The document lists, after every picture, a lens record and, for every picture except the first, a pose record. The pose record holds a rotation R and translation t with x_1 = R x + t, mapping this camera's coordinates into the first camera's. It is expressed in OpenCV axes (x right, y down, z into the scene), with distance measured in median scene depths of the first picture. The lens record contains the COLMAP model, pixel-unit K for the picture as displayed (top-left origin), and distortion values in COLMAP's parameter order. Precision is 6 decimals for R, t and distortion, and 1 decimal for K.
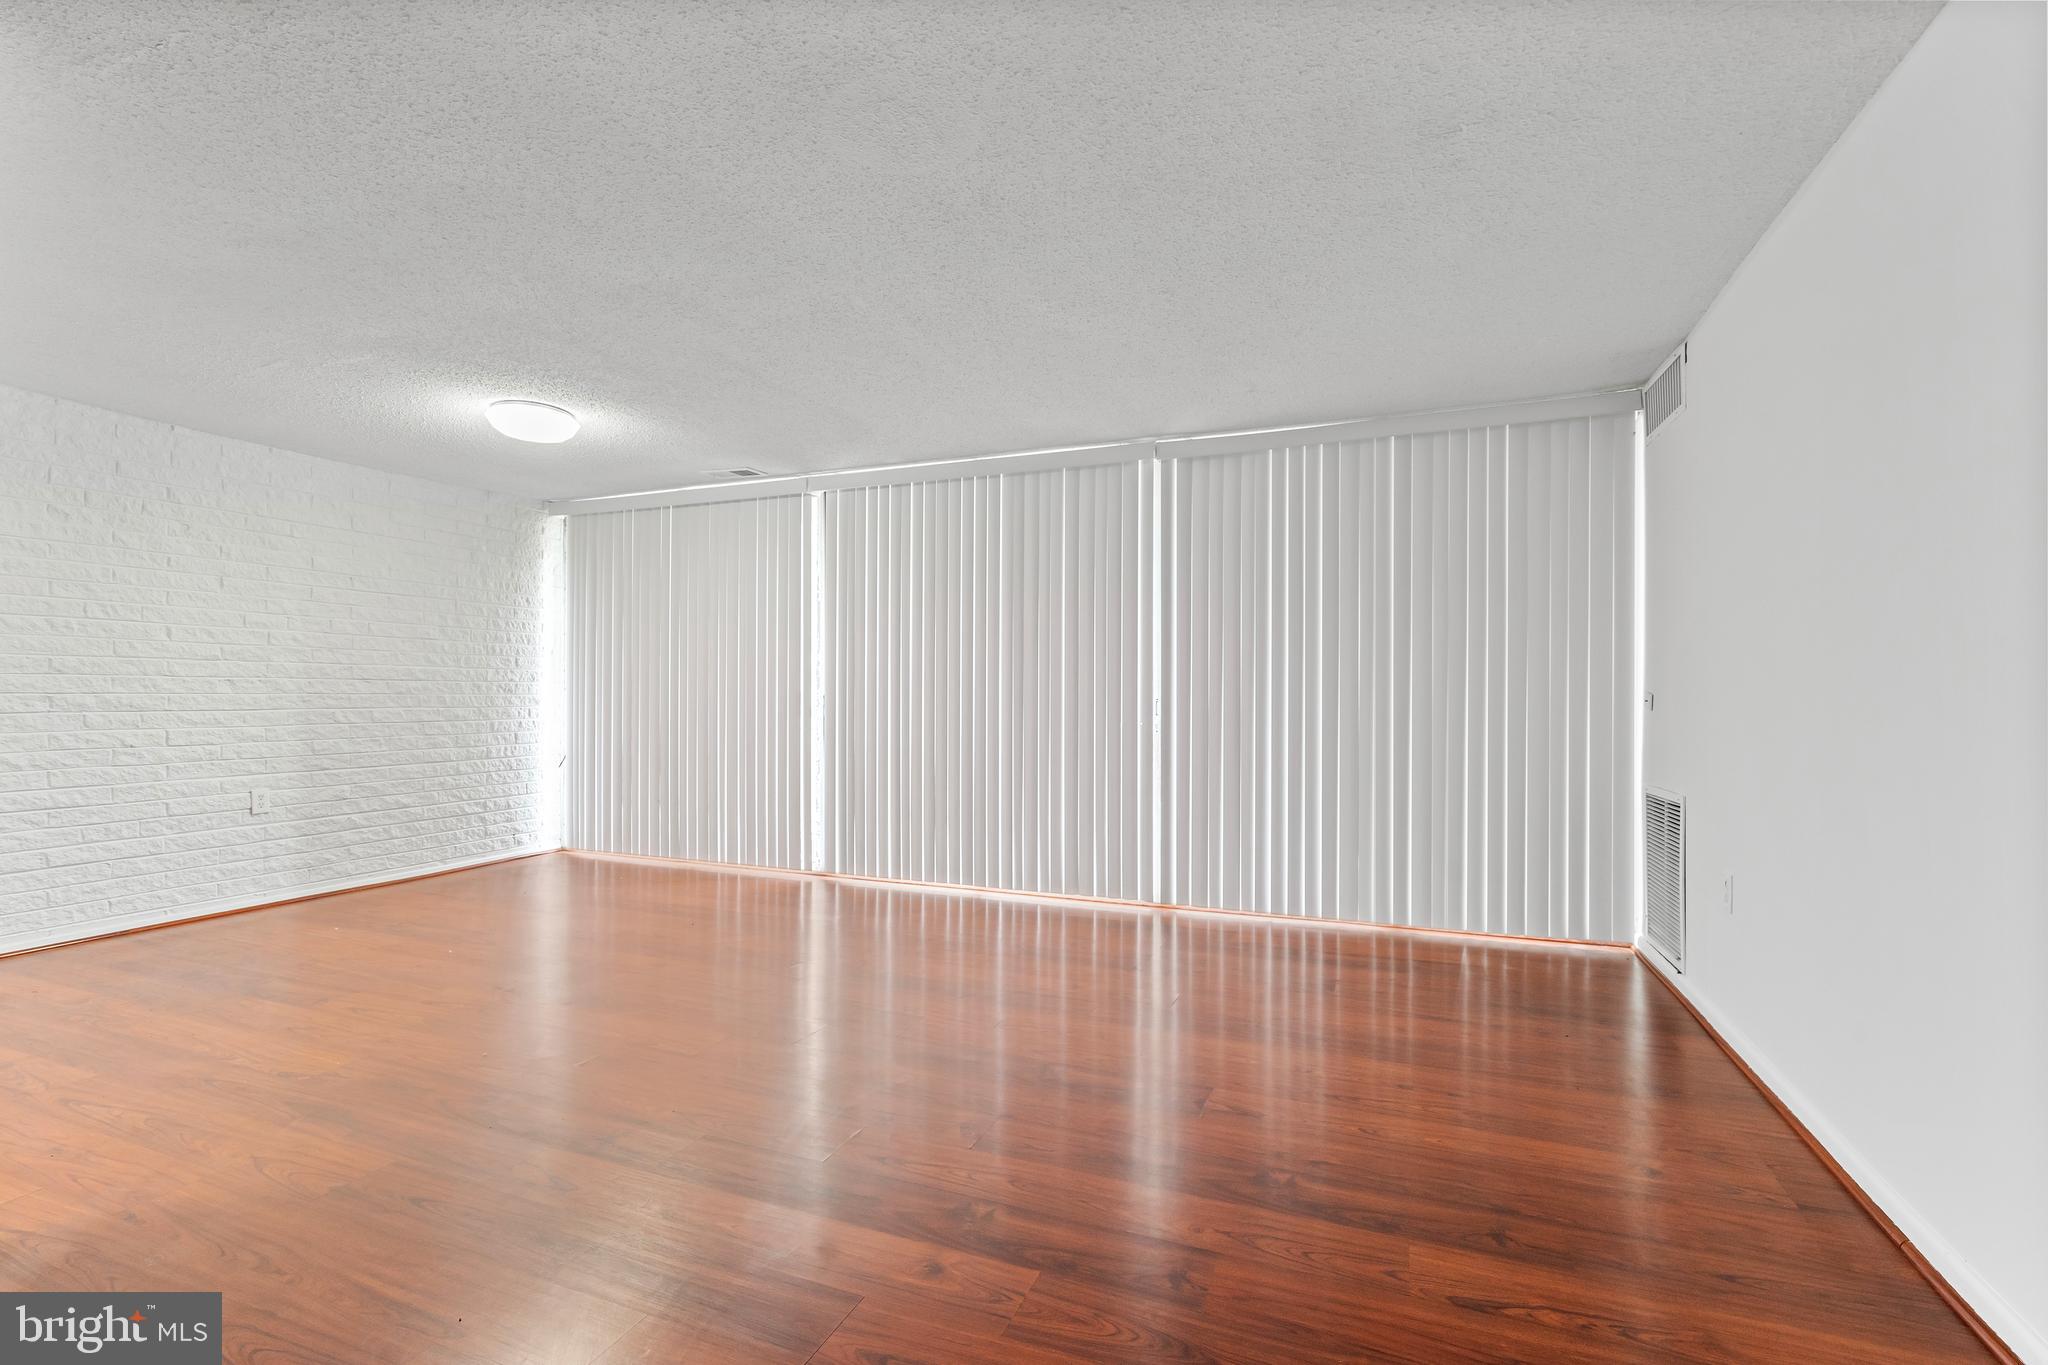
lens RADIAL K [[929.9, 0, 1020.4], [0, 929.9, 686.9], [0, 0, 1]] dist [-0.004297, -0.000887]
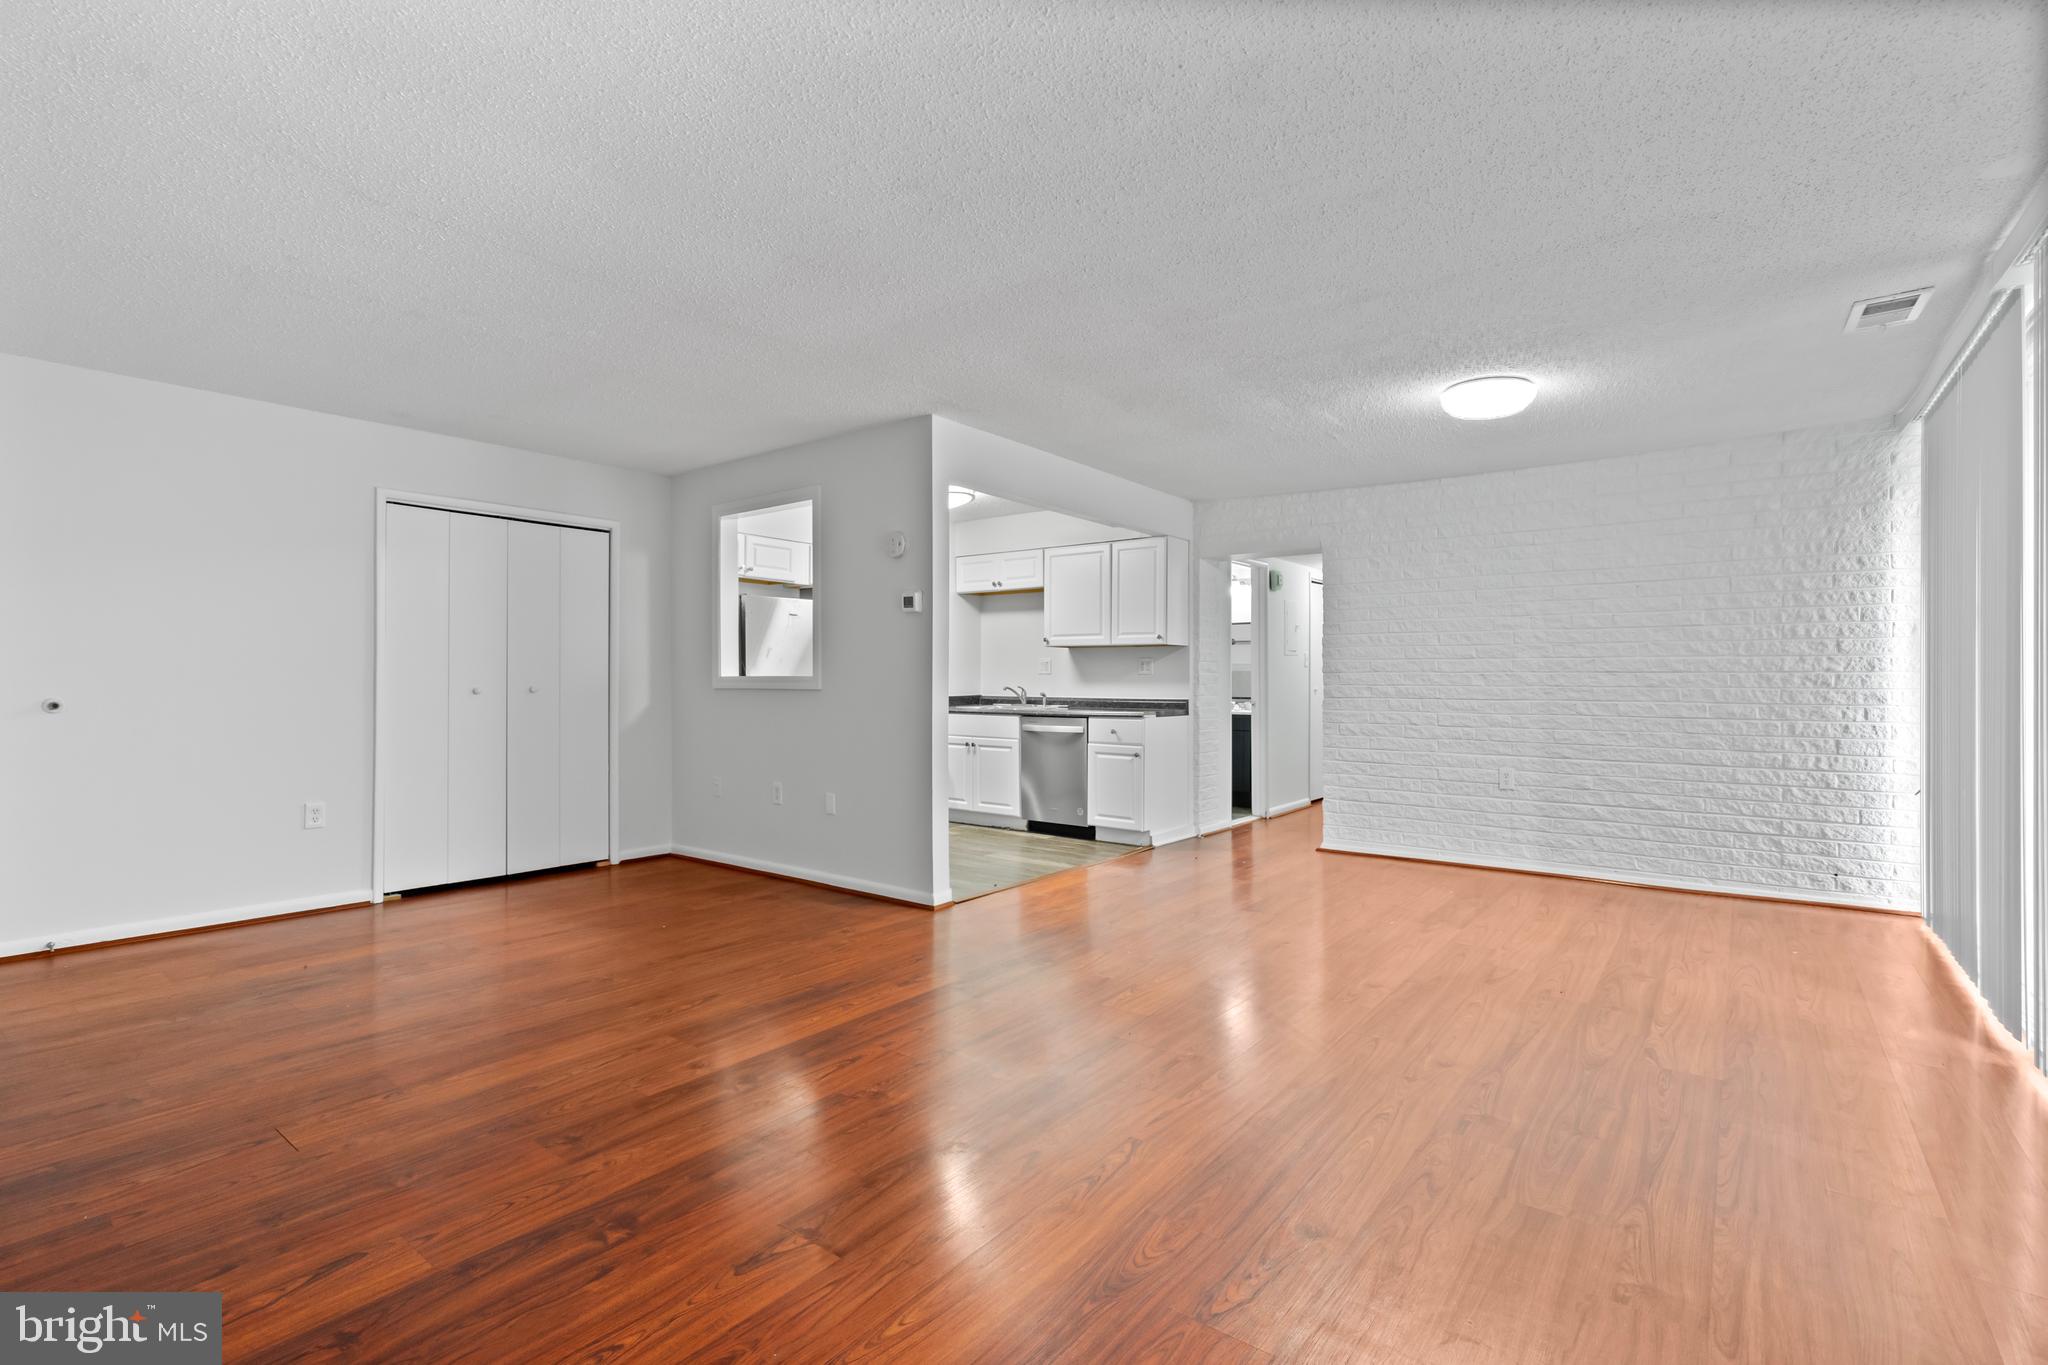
lens RADIAL K [[929.9, 0, 1020.5], [0, 929.9, 682.7], [0, 0, 1]] dist [-0.004297, -0.000887]
pose [[-0.279451, -0.001975, -0.960158, 0.412976], [0.002049, 0.999994, -0.002653, 0.004321], [0.960158, -0.002709, -0.279445, 0.656308]]
